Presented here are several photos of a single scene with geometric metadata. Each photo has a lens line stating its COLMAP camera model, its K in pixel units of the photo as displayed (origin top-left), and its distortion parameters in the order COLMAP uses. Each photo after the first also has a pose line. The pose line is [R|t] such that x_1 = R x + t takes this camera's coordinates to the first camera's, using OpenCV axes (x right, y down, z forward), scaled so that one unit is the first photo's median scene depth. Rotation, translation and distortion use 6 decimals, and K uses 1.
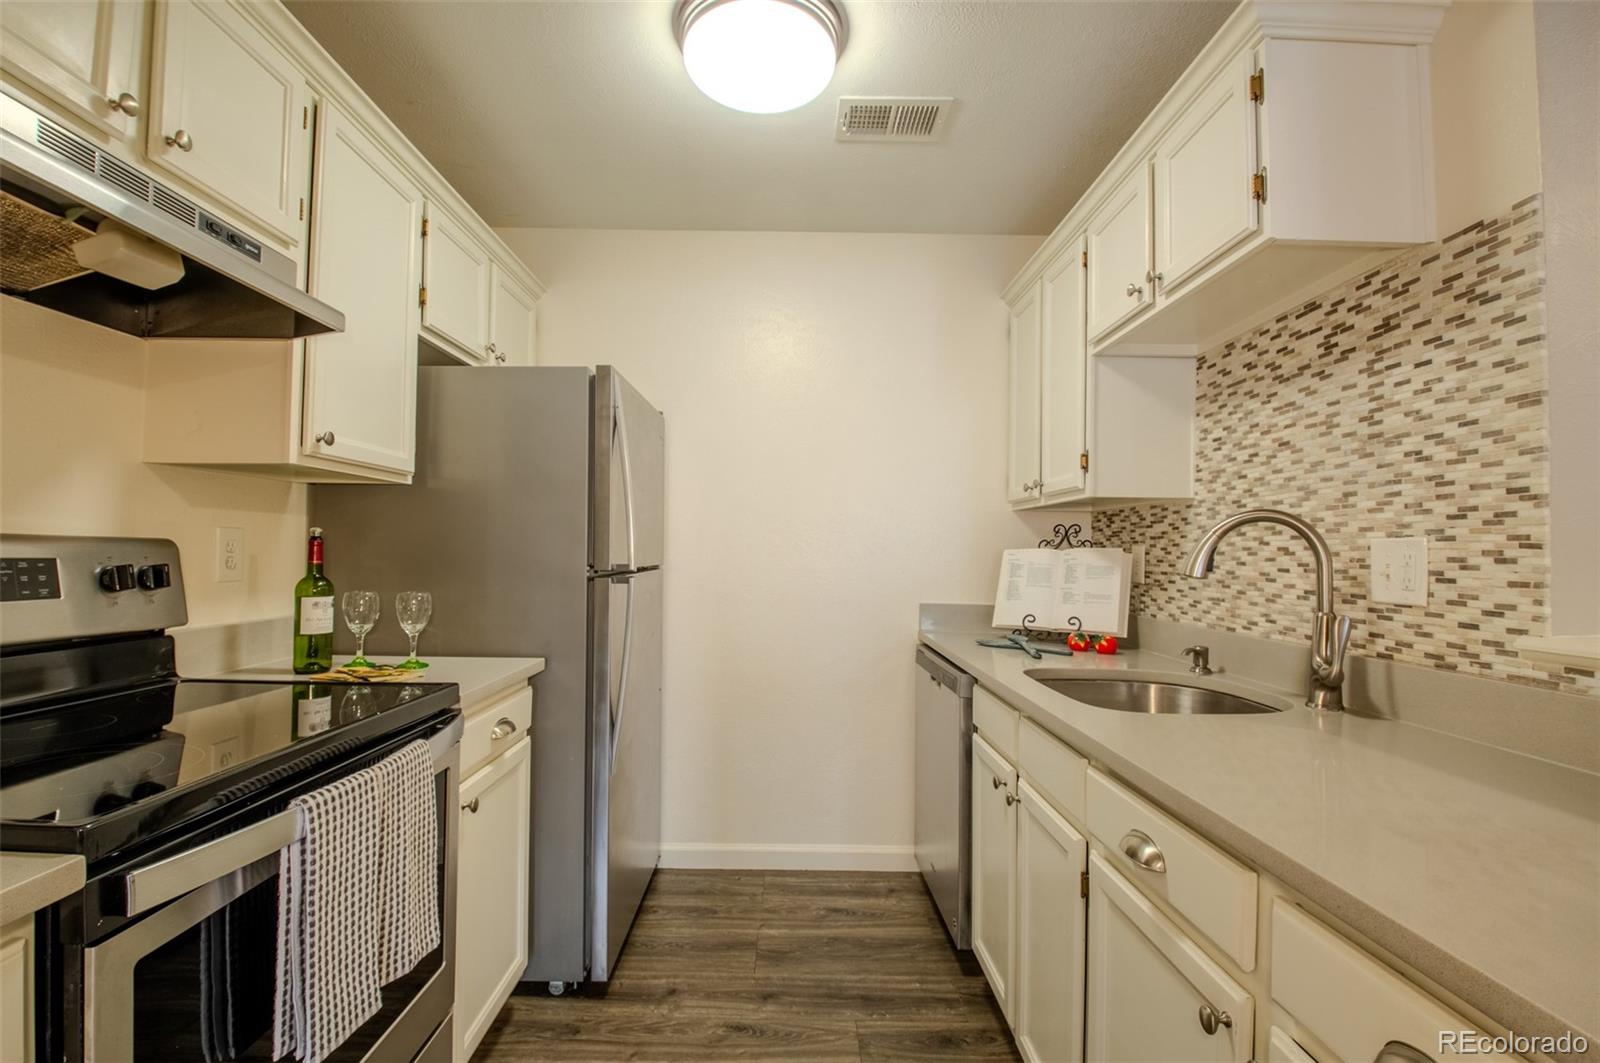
lens RADIAL K [[716.3, 0, 787.2], [0, 716.3, 534.1], [0, 0, 1]] dist [-0.021368, -0.007336]
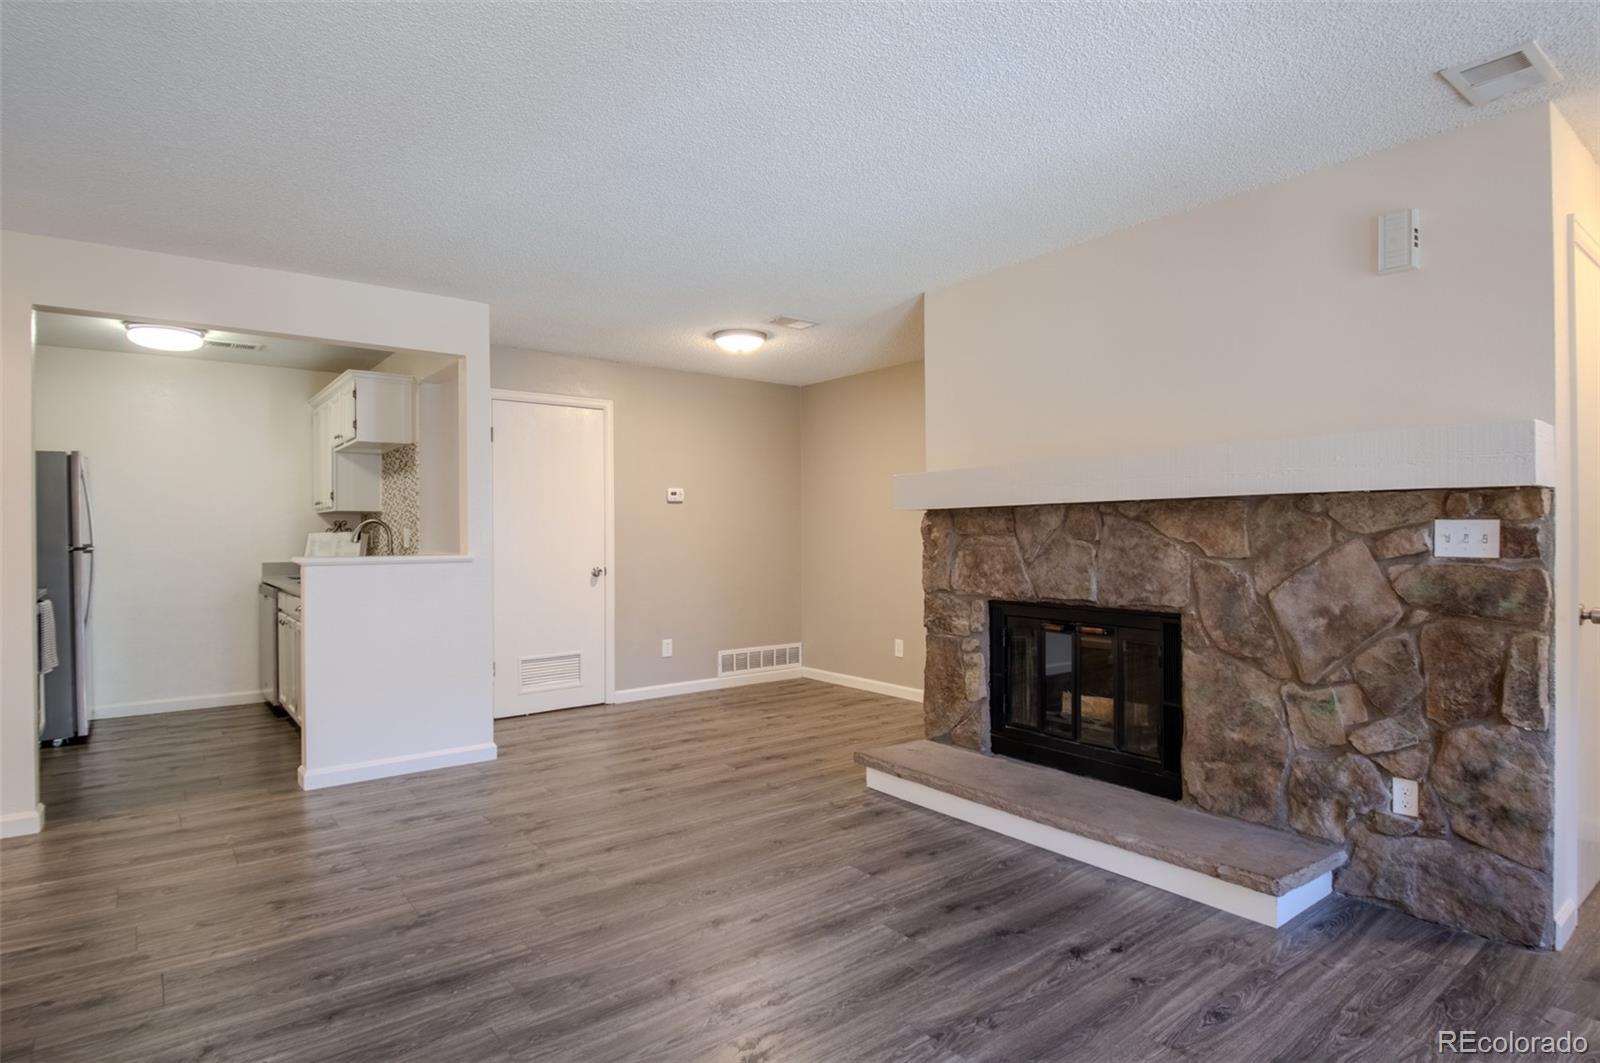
lens RADIAL K [[833.4, 0, 798.0], [0, 833.4, 532.9], [0, 0, 1]] dist [0.015099, -0.030100]
pose [[0.783316, -0.021468, 0.621252, -0.136718], [0.005012, 0.999589, 0.028222, -0.067010], [-0.621603, -0.018993, 0.783102, -2.934058]]
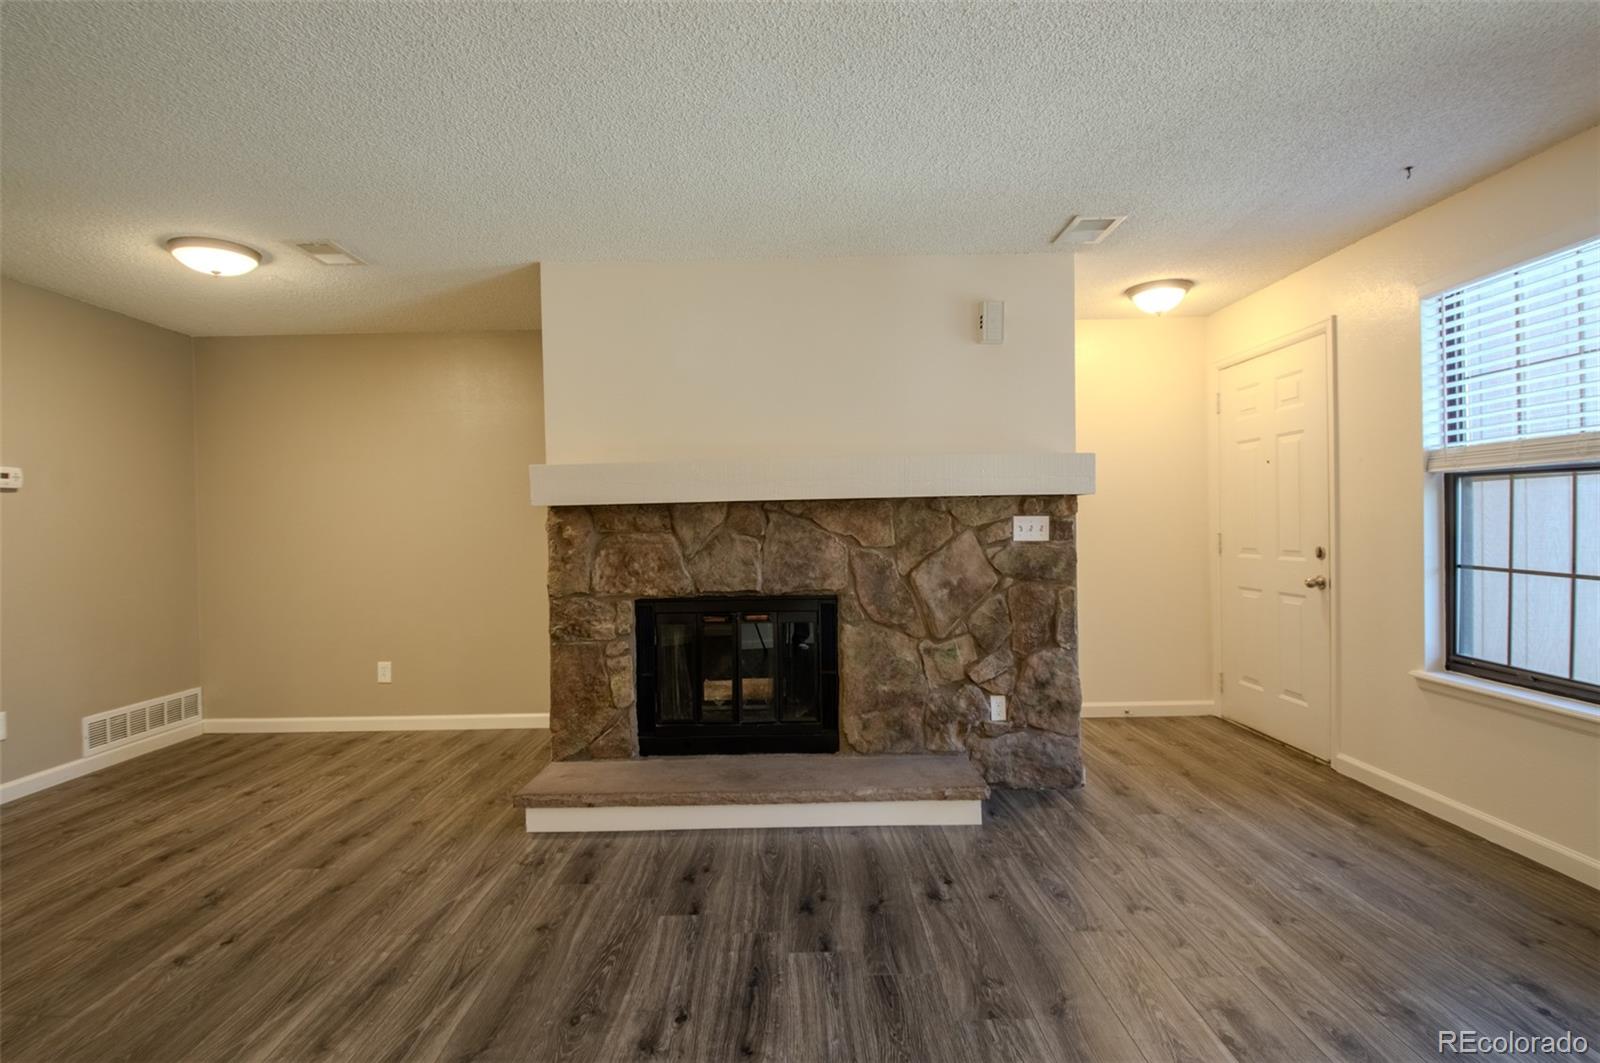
lens RADIAL K [[767.4, 0, 795.0], [0, 767.4, 523.7], [0, 0, 1]] dist [0.002491, -0.014025]
pose [[-0.004435, -0.011537, 0.999924, -0.389370], [-0.004516, 0.999923, 0.011517, -0.039433], [-0.999980, -0.004465, -0.004487, -1.712458]]
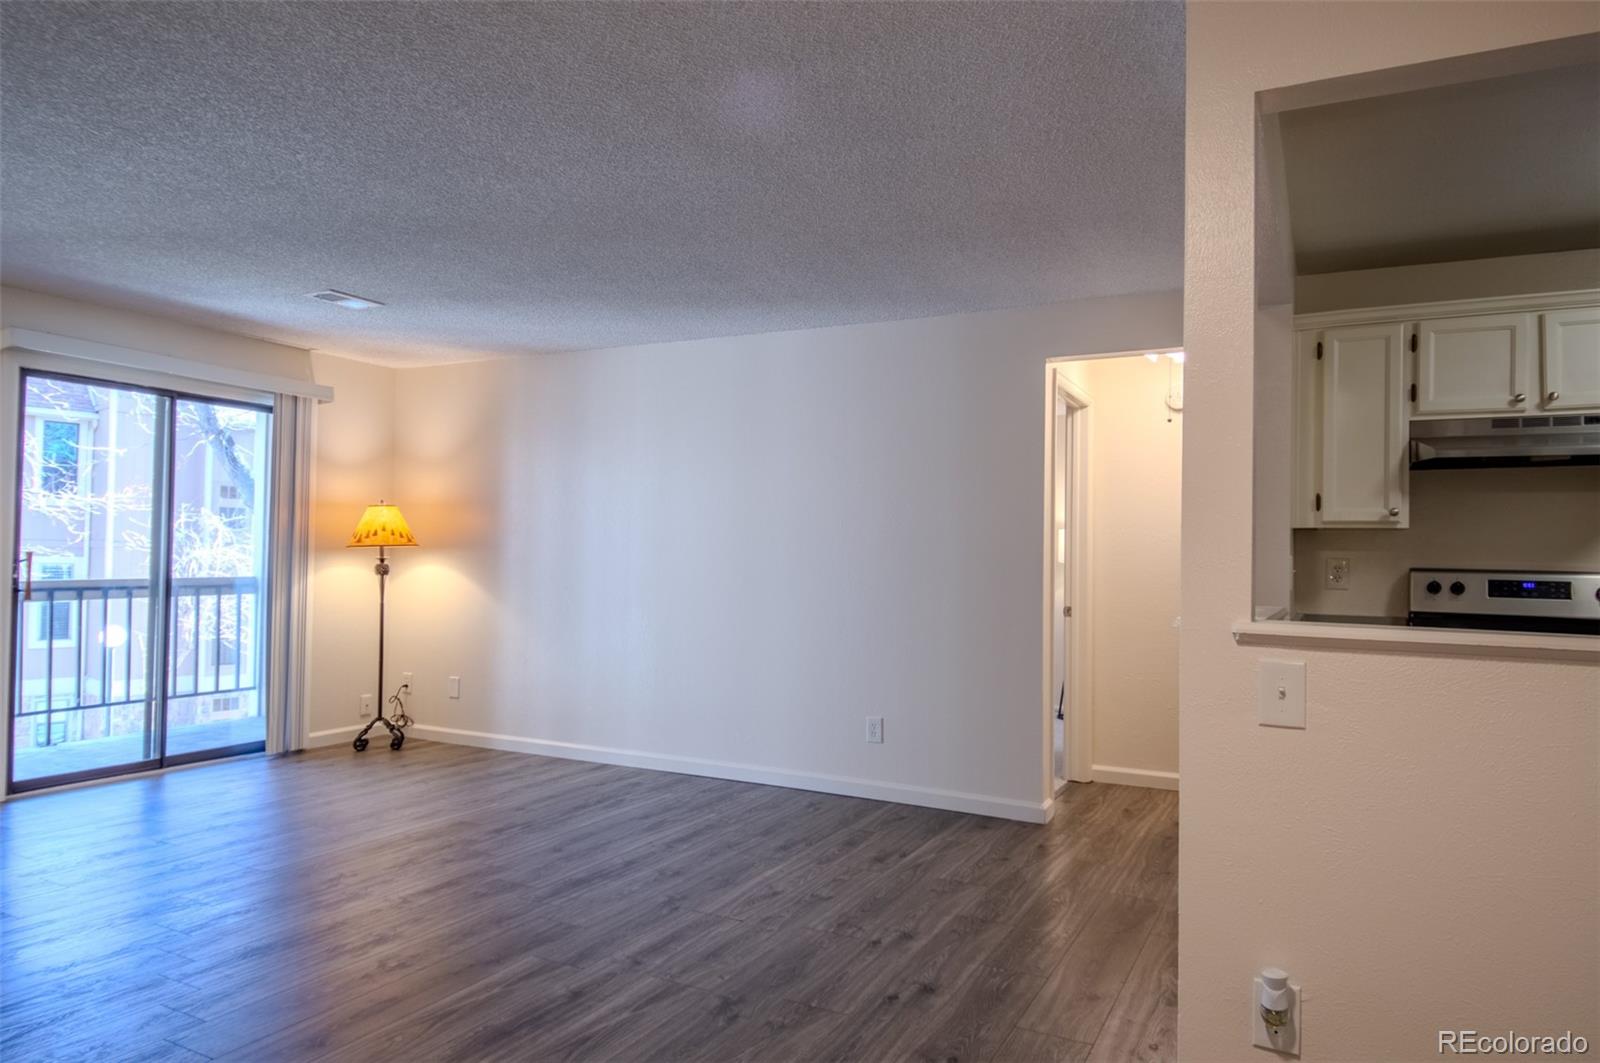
lens RADIAL K [[1043.3, 0, 783.9], [0, 1043.3, 516.6], [0, 0, 1]] dist [0.026328, -0.037917]
pose [[-0.475666, -0.059933, -0.877582, 2.348933], [-0.007795, 0.997924, -0.063926, 0.045310], [0.879591, -0.023566, -0.475146, 0.286369]]
